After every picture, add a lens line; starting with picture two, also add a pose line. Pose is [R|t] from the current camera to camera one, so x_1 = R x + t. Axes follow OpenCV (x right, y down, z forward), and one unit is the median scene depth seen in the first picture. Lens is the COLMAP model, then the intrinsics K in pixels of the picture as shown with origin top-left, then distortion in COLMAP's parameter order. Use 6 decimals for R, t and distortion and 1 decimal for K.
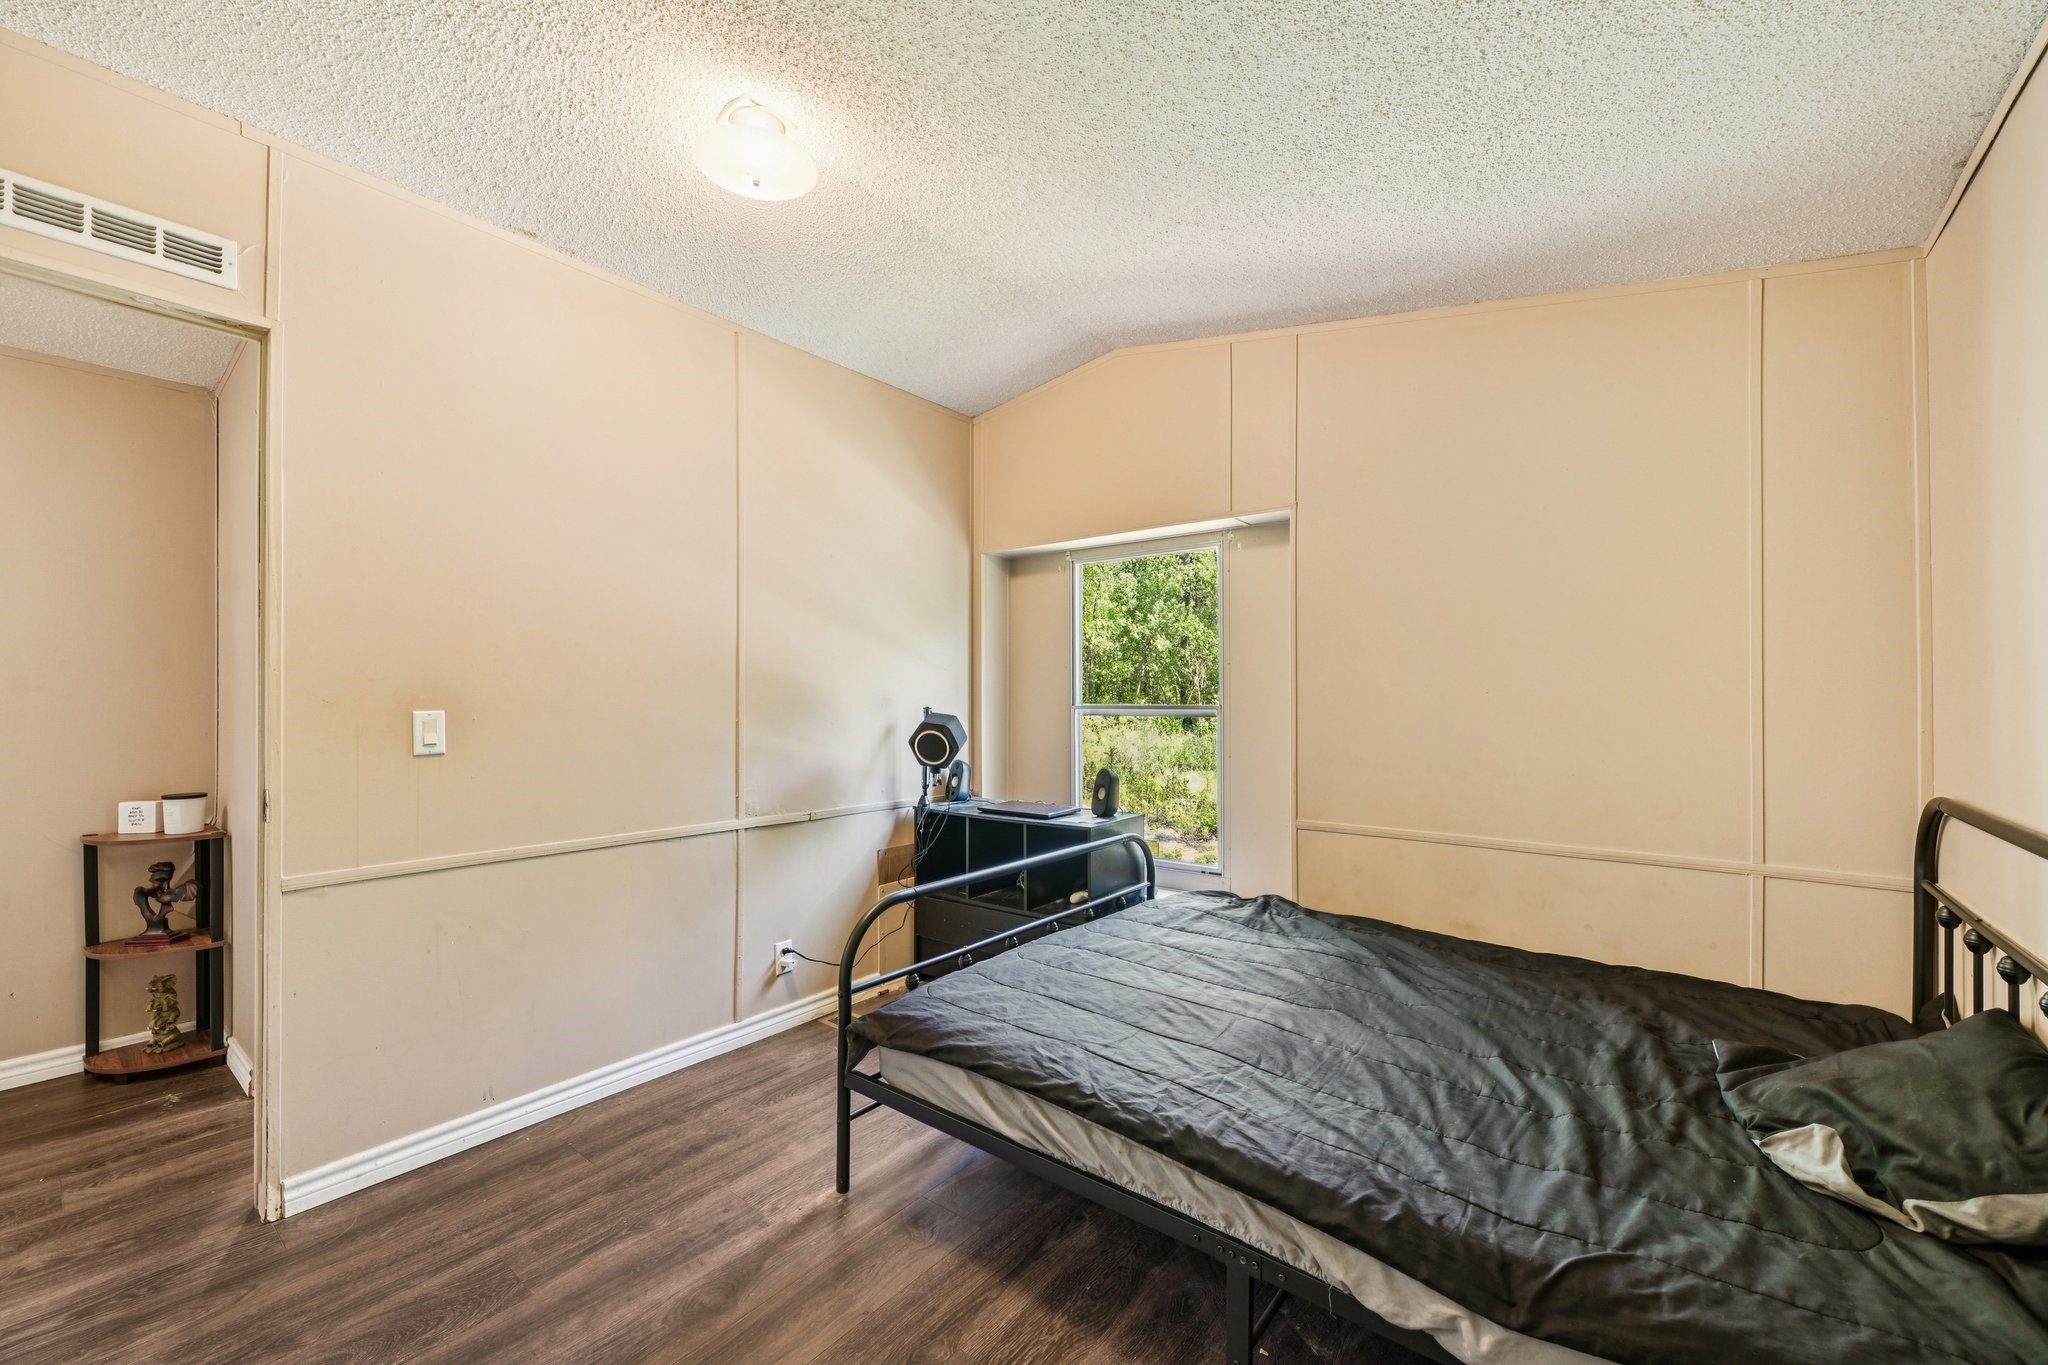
lens RADIAL K [[811.9, 0, 1028.2], [0, 811.9, 690.7], [0, 0, 1]] dist [-0.001274, 0.000507]
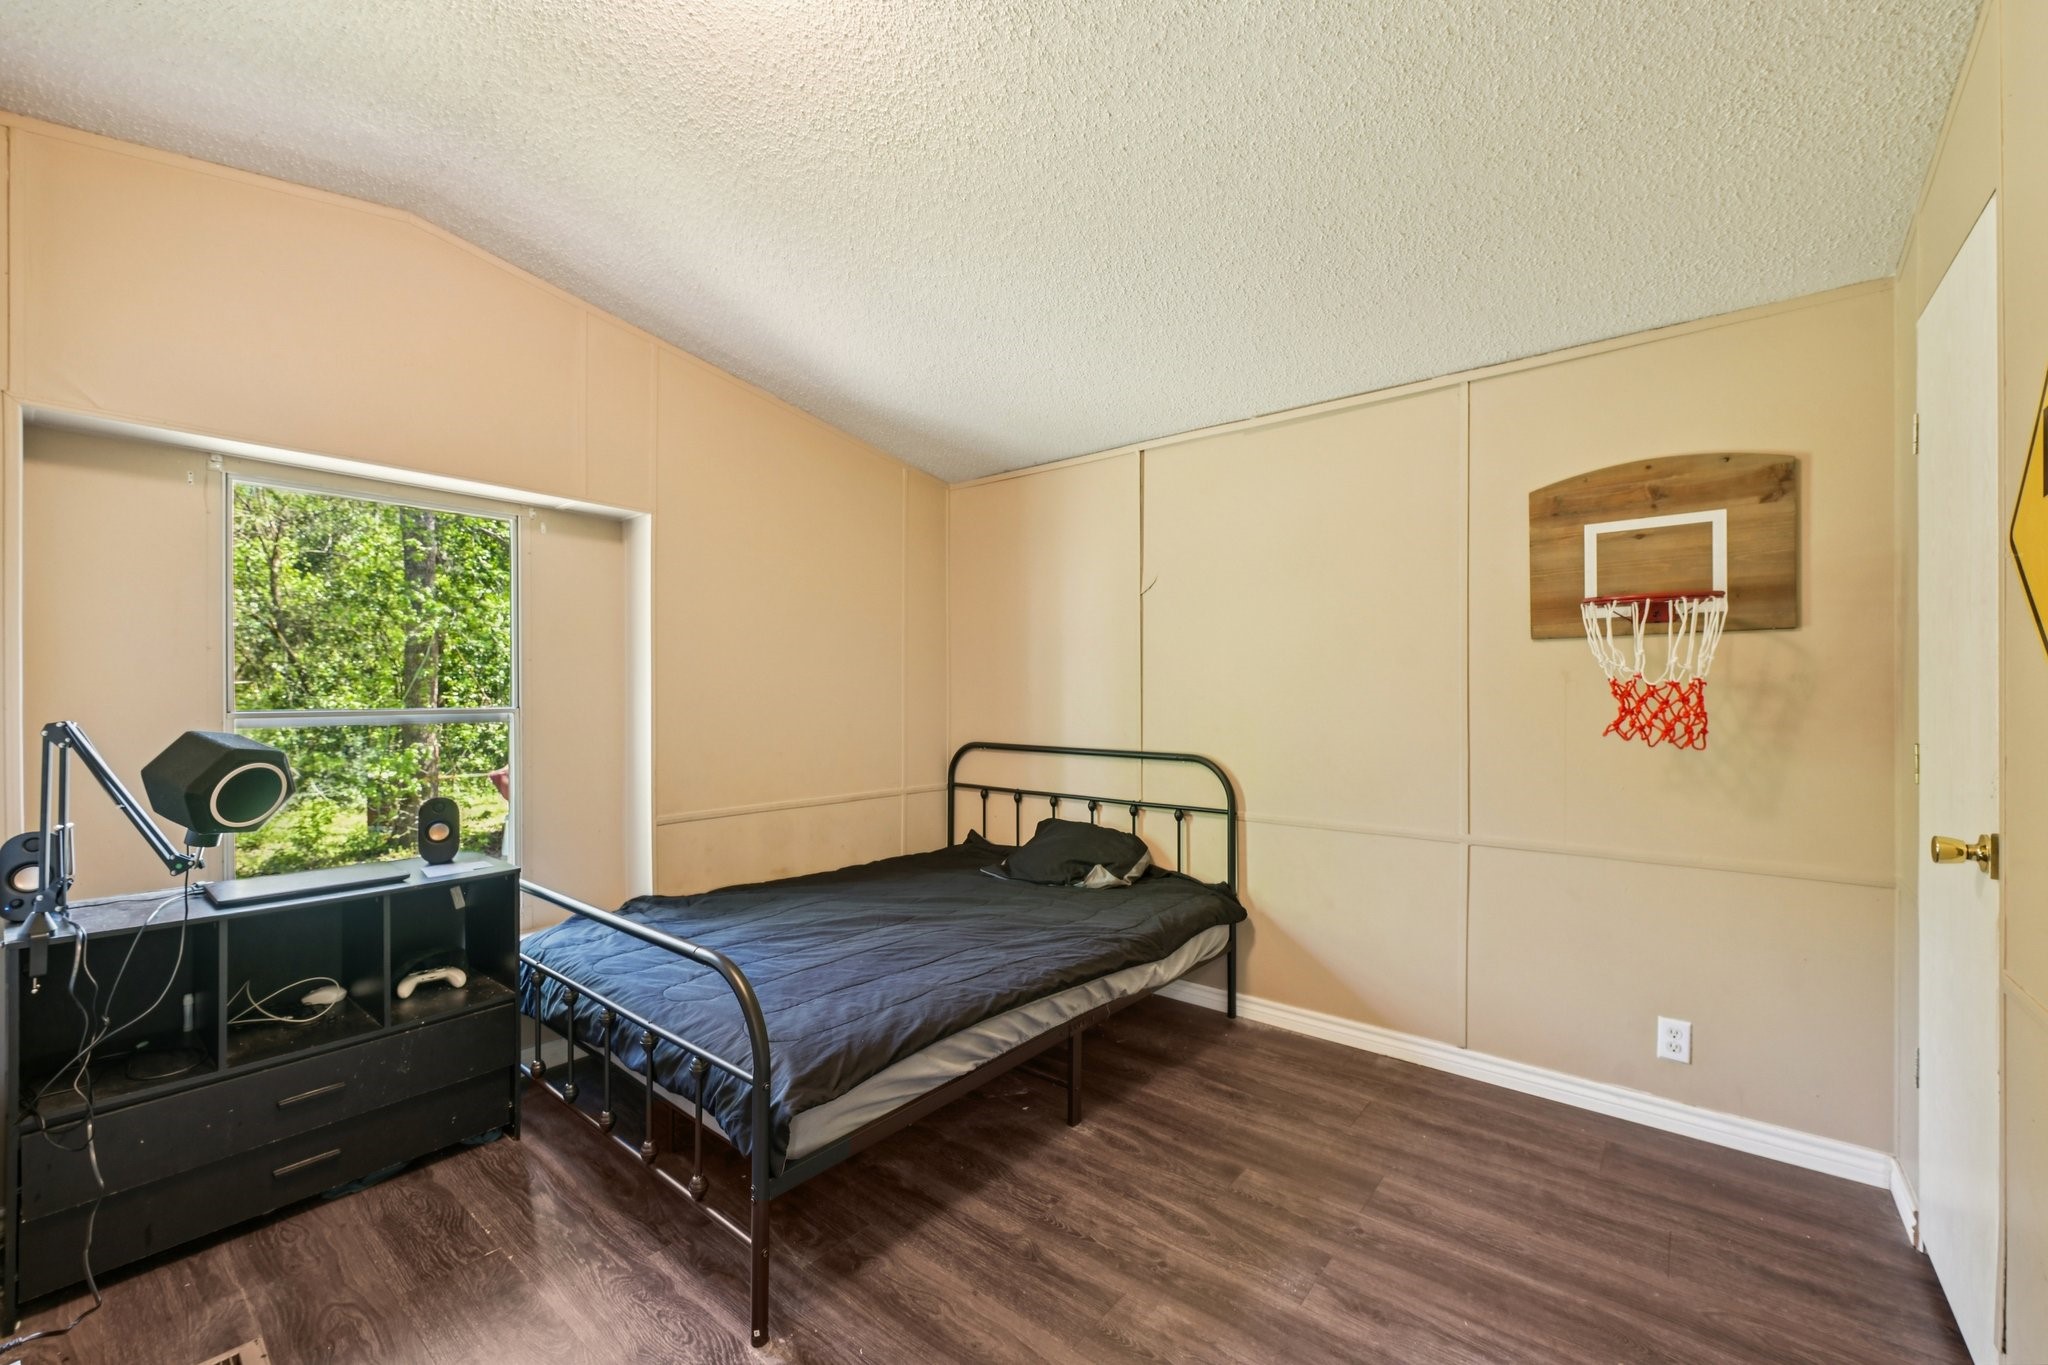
lens RADIAL K [[811.9, 0, 1021.9], [0, 811.9, 692.7], [0, 0, 1]] dist [-0.001274, 0.000507]
pose [[0.027449, 0.002417, 0.999620, -1.115972], [-0.006992, 0.999973, -0.002225, 0.000975], [-0.999599, -0.006928, 0.027465, 0.827409]]
